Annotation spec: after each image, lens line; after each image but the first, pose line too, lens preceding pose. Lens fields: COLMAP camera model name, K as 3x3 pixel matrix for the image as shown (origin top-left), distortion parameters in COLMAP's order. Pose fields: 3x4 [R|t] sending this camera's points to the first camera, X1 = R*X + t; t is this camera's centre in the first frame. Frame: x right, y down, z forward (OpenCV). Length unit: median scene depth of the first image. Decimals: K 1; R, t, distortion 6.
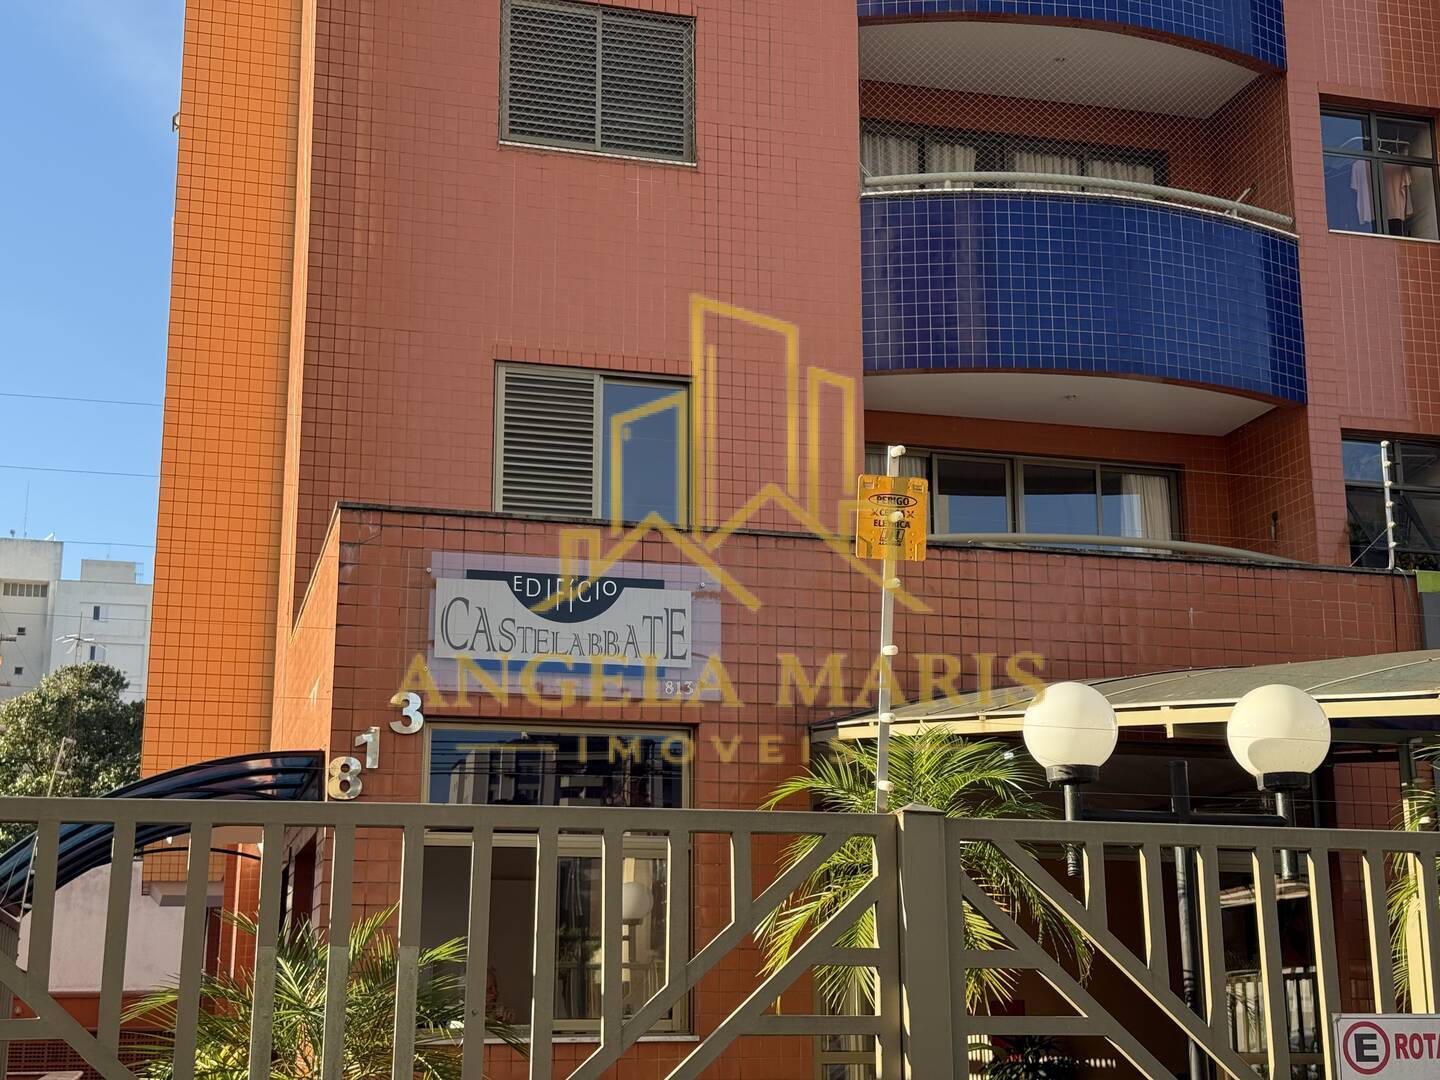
lens RADIAL K [[2016.6, 0, 720.0], [0, 2016.6, 540.0], [0, 0, 1]] dist [0.107187, -0.024715]
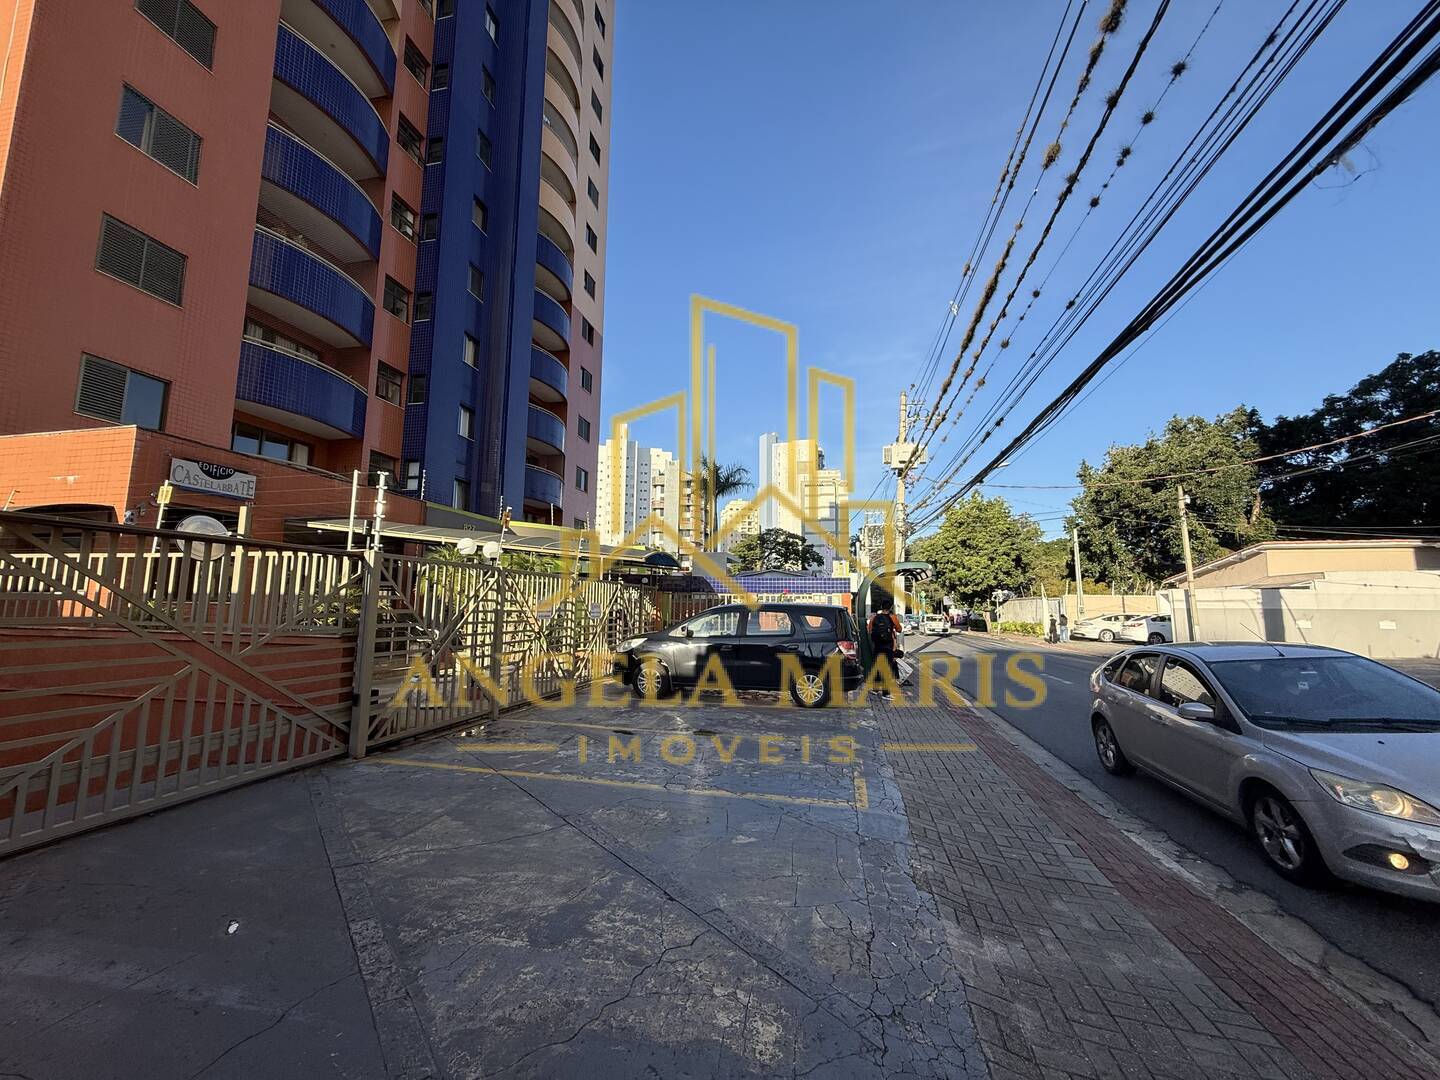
lens RADIAL K [[571.6, 0, 717.1], [0, 571.6, 538.9], [0, 0, 1]] dist [-0.000563, 0.000266]
pose [[0.466472, 0.114304, 0.877119, -0.447434], [-0.217660, 0.975958, -0.011428, -0.028209], [-0.857338, -0.185583, 0.480137, -0.148876]]
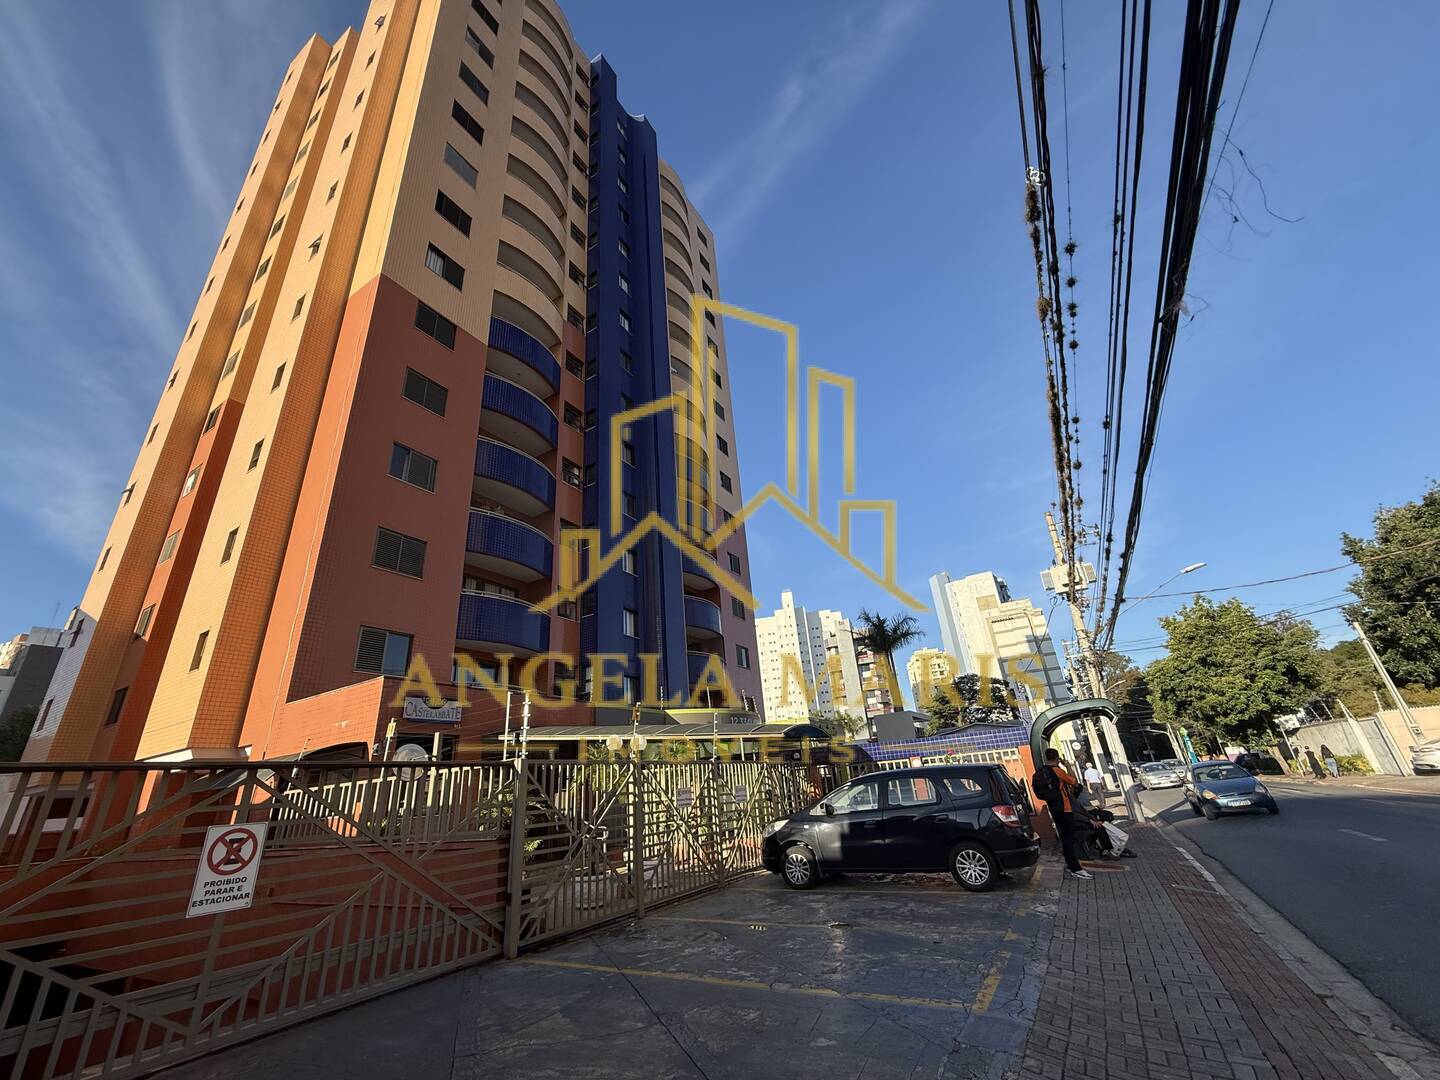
lens RADIAL K [[571.6, 0, 717.1], [0, 571.6, 538.9], [0, 0, 1]] dist [-0.000563, 0.000266]
pose [[0.727047, 0.229690, 0.647028, -0.441063], [-0.085515, 0.965338, -0.246596, -0.051194], [-0.681242, 0.123956, 0.721488, -0.257918]]
